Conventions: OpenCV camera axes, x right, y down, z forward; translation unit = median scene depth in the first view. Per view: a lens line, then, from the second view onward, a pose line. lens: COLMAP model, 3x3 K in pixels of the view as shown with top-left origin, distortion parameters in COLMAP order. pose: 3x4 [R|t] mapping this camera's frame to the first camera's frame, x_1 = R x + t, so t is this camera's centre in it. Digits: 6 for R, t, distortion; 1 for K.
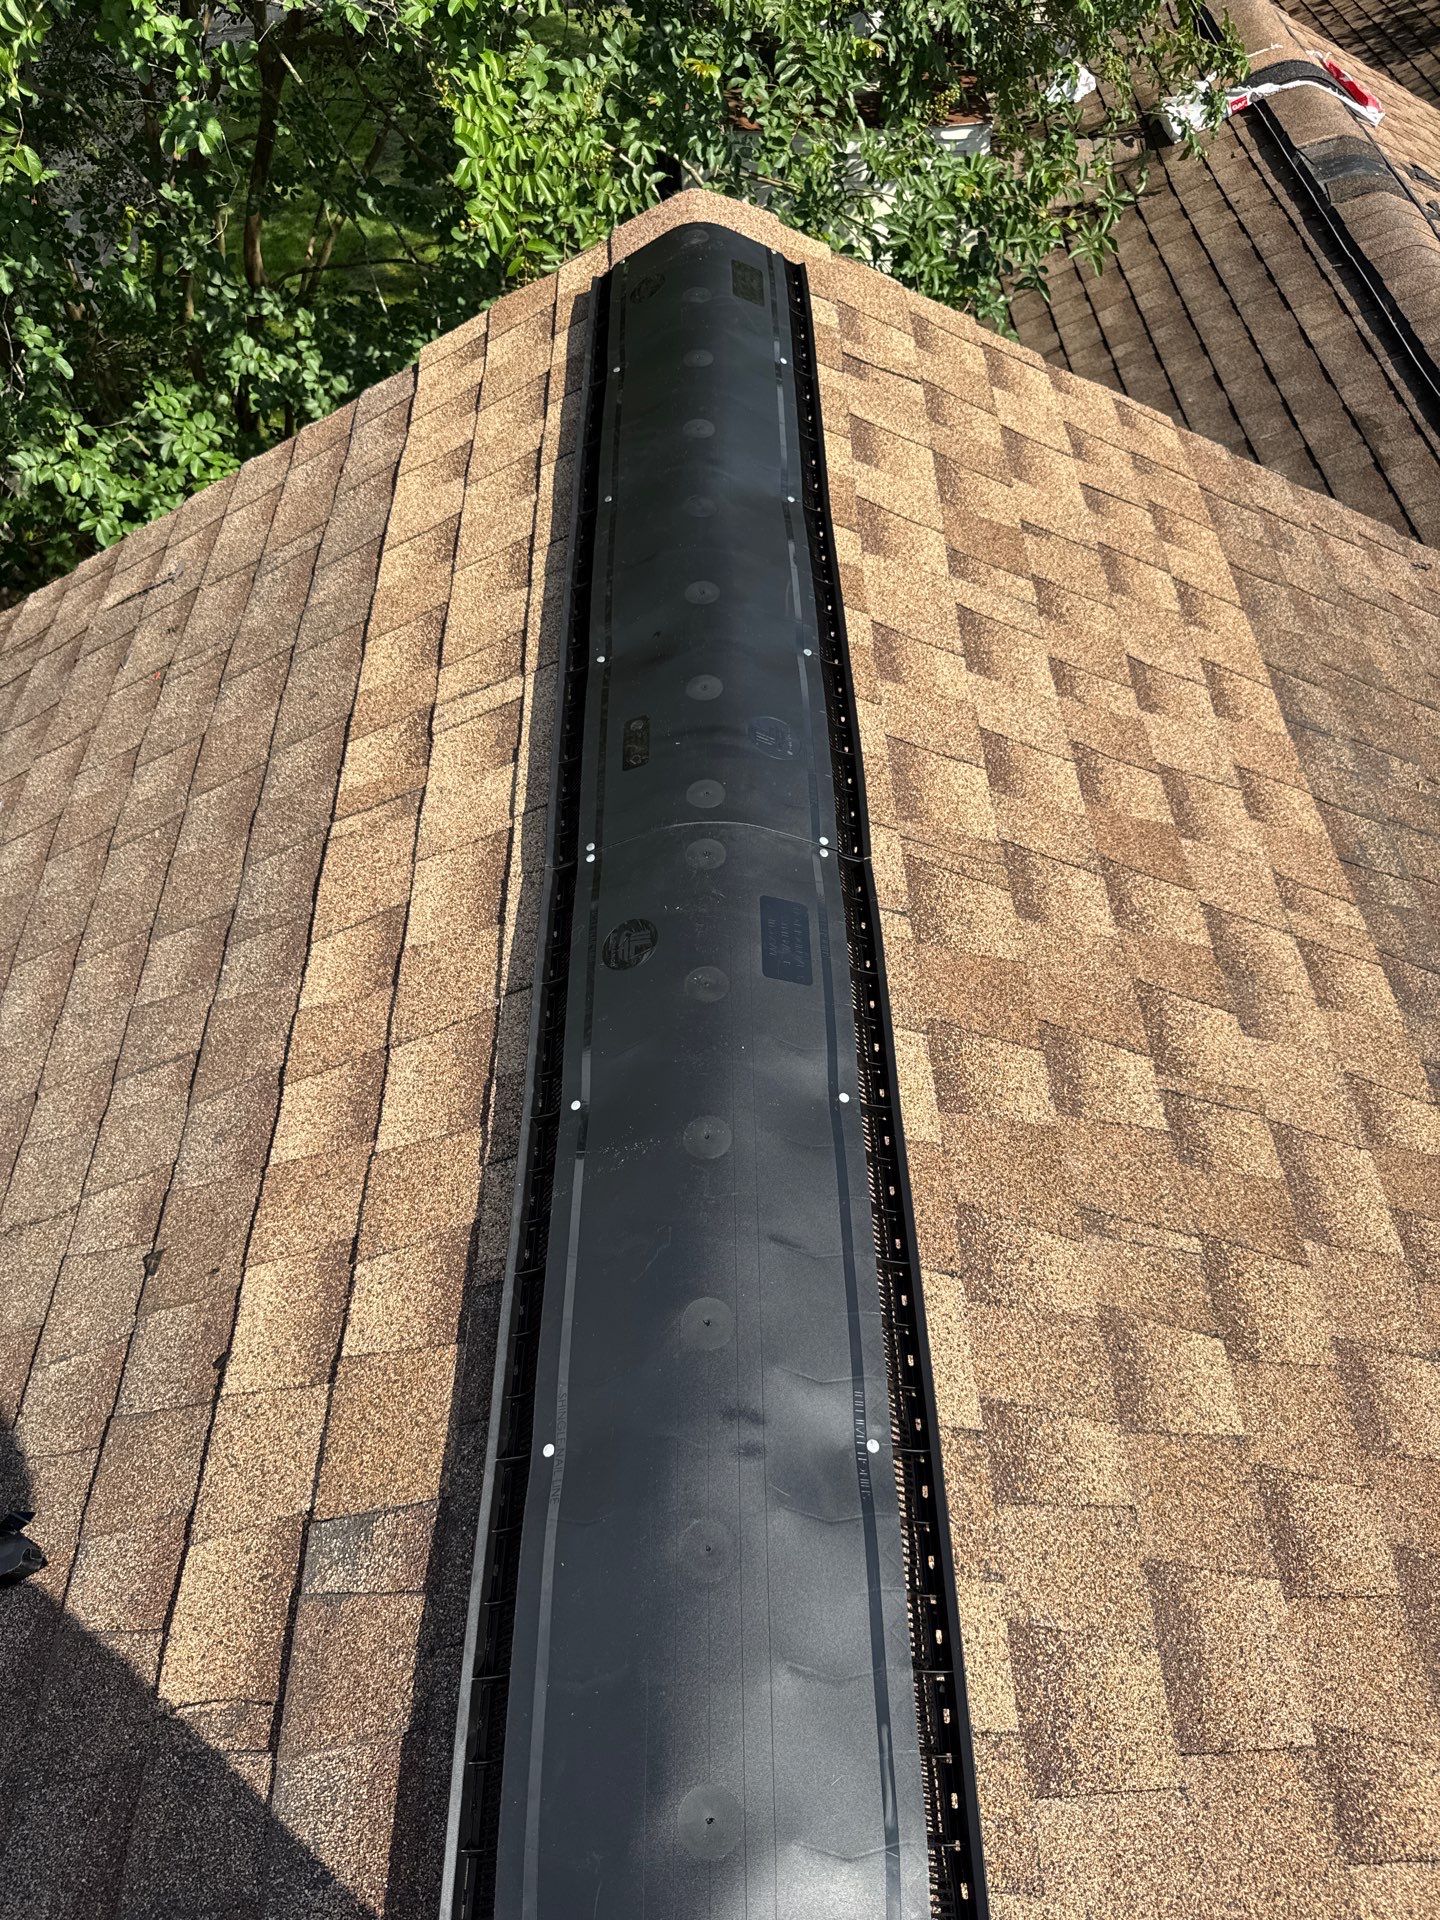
lens RADIAL K [[1408.3, 0, 720.0], [0, 1408.3, 960.0], [0, 0, 1]] dist [0.115559, -0.240827]
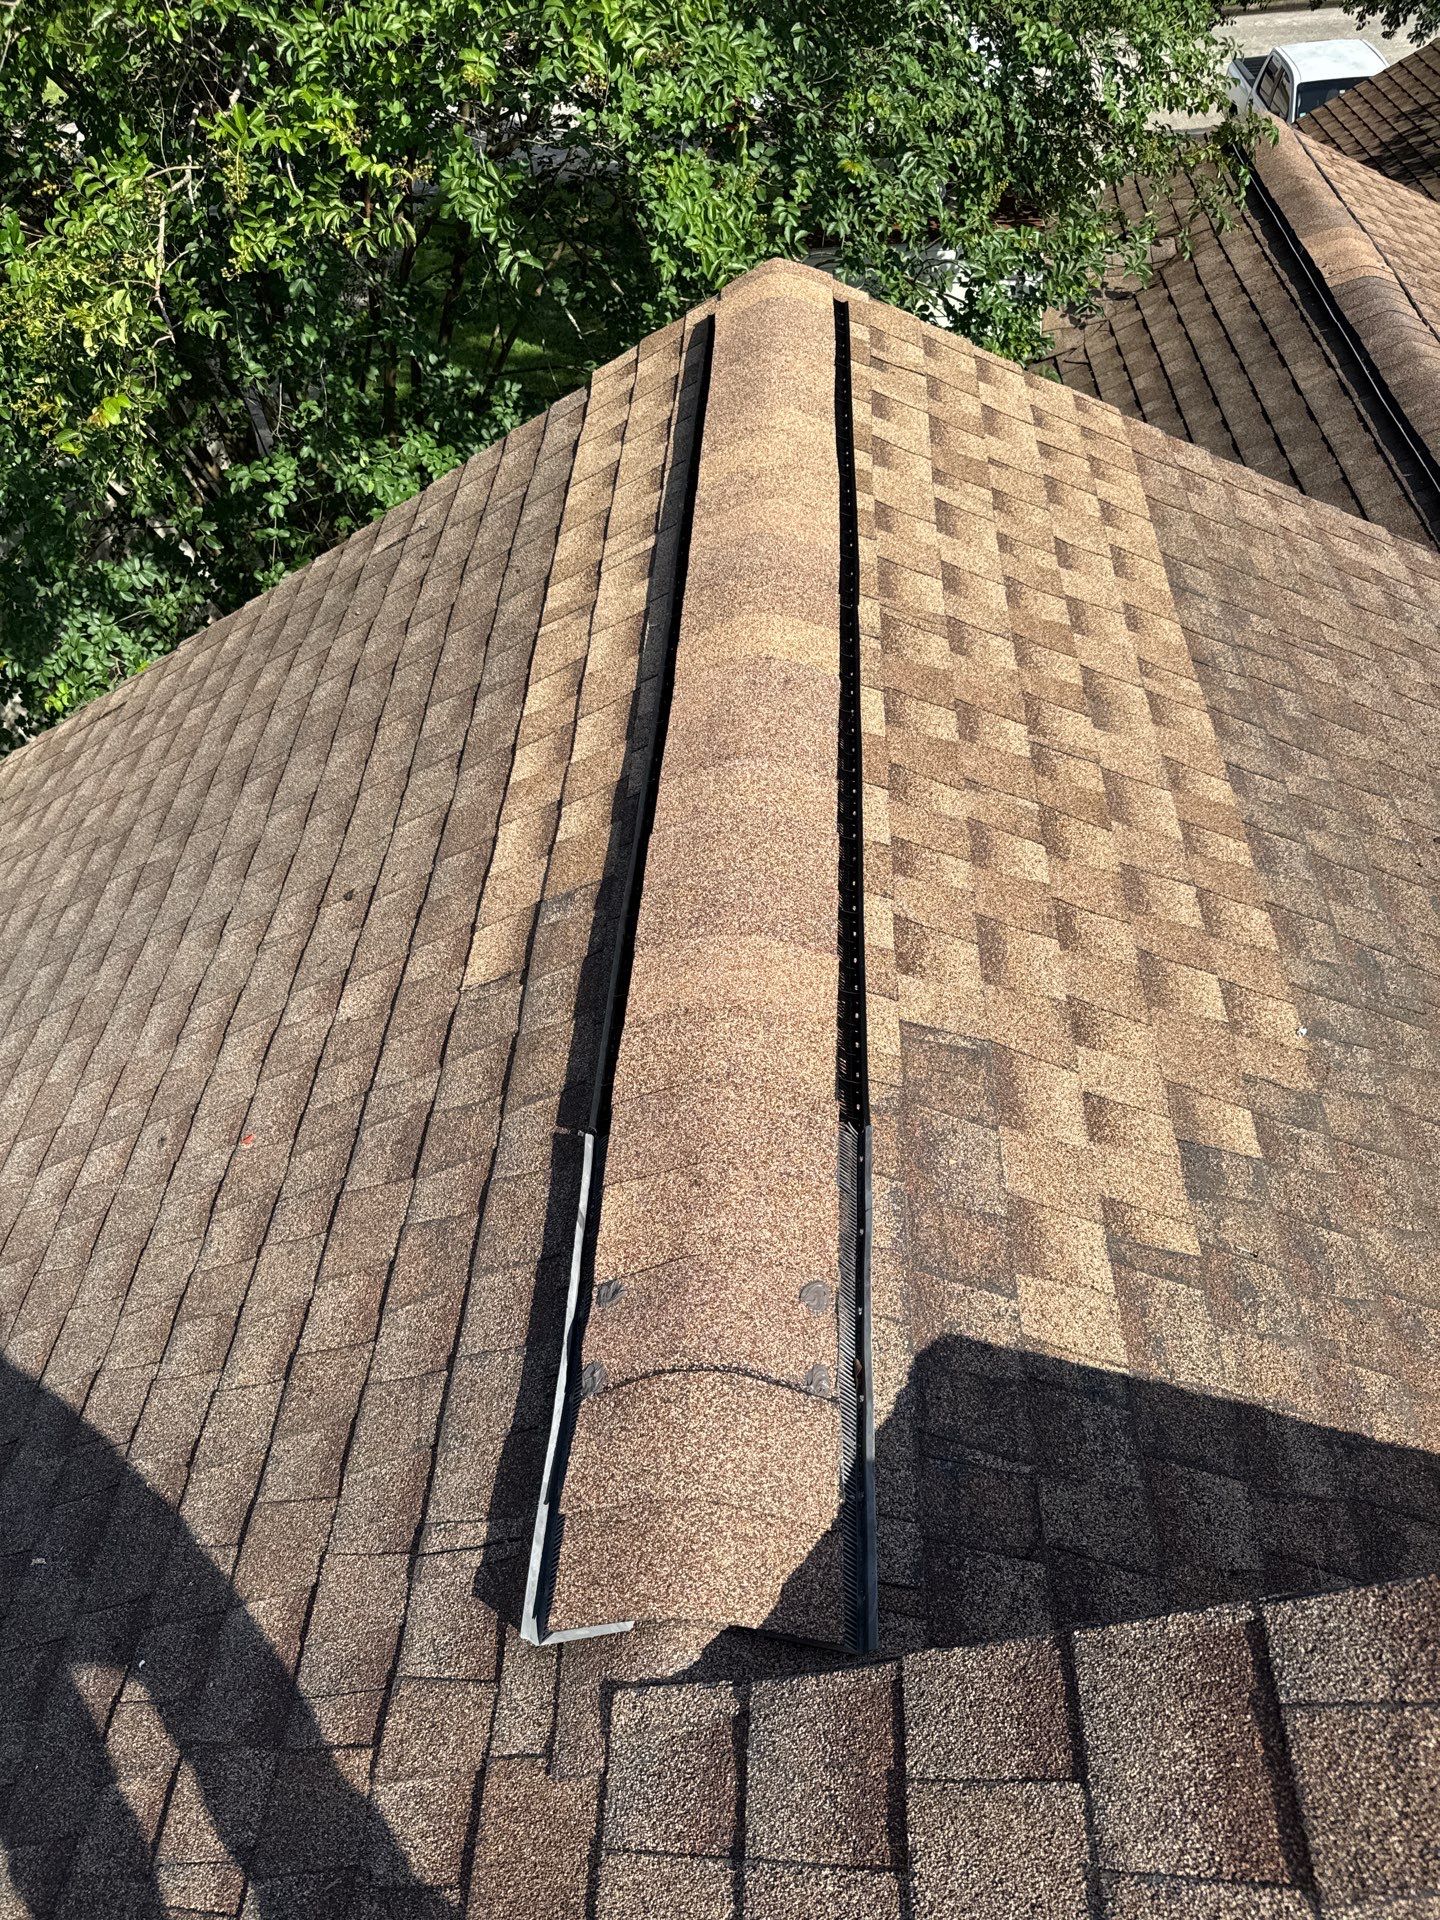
lens RADIAL K [[1552.0, 0, 711.4], [0, 1552.0, 1028.3], [0, 0, 1]] dist [0.180201, -0.403038]
pose [[0.995380, 0.008569, -0.095634, 0.090389], [-0.017490, 0.995528, -0.092833, 0.475519], [0.094411, 0.094077, 0.991078, -0.656947]]
